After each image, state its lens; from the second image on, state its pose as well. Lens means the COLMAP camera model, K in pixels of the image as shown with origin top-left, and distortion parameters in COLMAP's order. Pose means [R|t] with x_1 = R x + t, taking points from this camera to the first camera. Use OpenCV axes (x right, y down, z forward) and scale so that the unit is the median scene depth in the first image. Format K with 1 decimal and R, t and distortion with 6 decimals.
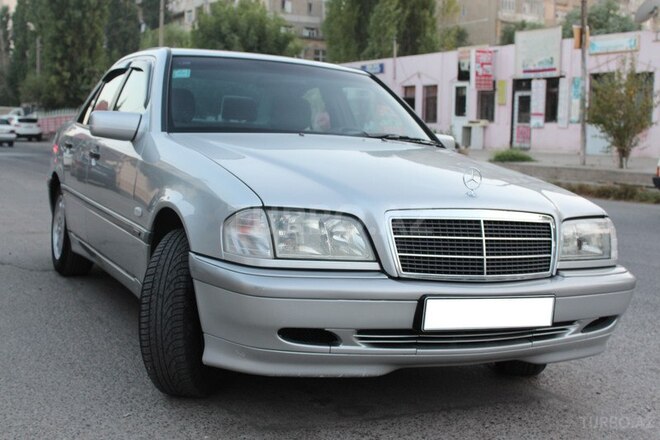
lens RADIAL K [[886.0, 0, 316.3], [0, 886.0, 209.5], [0, 0, 1]] dist [-0.035302, 0.056129]
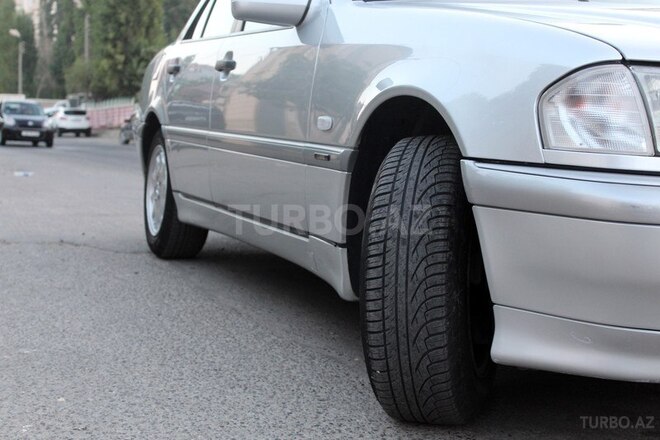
lens RADIAL K [[1016.2, 0, 330.0], [0, 1016.2, 220.0], [0, 0, 1]] dist [-0.002935, -0.056461]
pose [[0.997826, -0.004638, -0.065746, -0.141540], [0.004563, 0.999989, -0.001294, 0.066370], [0.065752, 0.000991, 0.997836, 0.275165]]
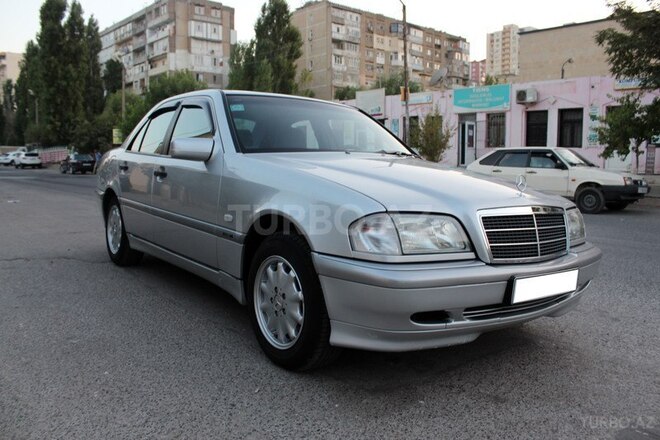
lens RADIAL K [[542.5, 0, 330.0], [0, 542.5, 220.0], [0, 0, 1]] dist [-0.166194, 0.145177]
pose [[0.976895, -0.045539, 0.208812, -0.205069], [0.038956, 0.998609, 0.035536, -0.014445], [-0.210140, -0.026580, 0.977310, 0.225602]]
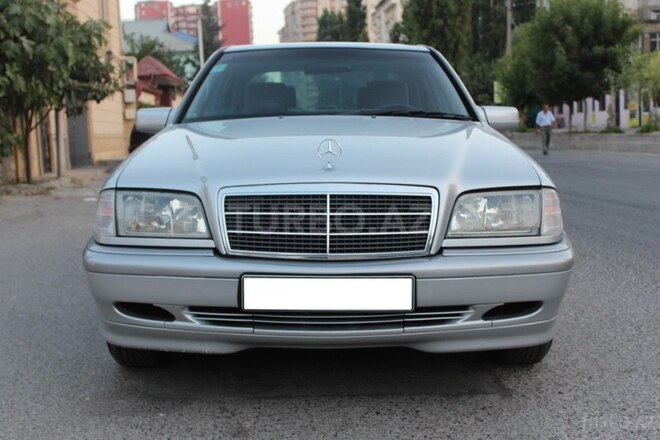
lens RADIAL K [[814.8, 0, 330.0], [0, 814.8, 220.0], [0, 0, 1]] dist [-0.061786, -0.000424]
pose [[0.898851, -0.014774, -0.438006, 0.428558], [0.026340, 0.999446, 0.020341, 0.016309], [0.437463, -0.029820, 0.898742, 0.172485]]
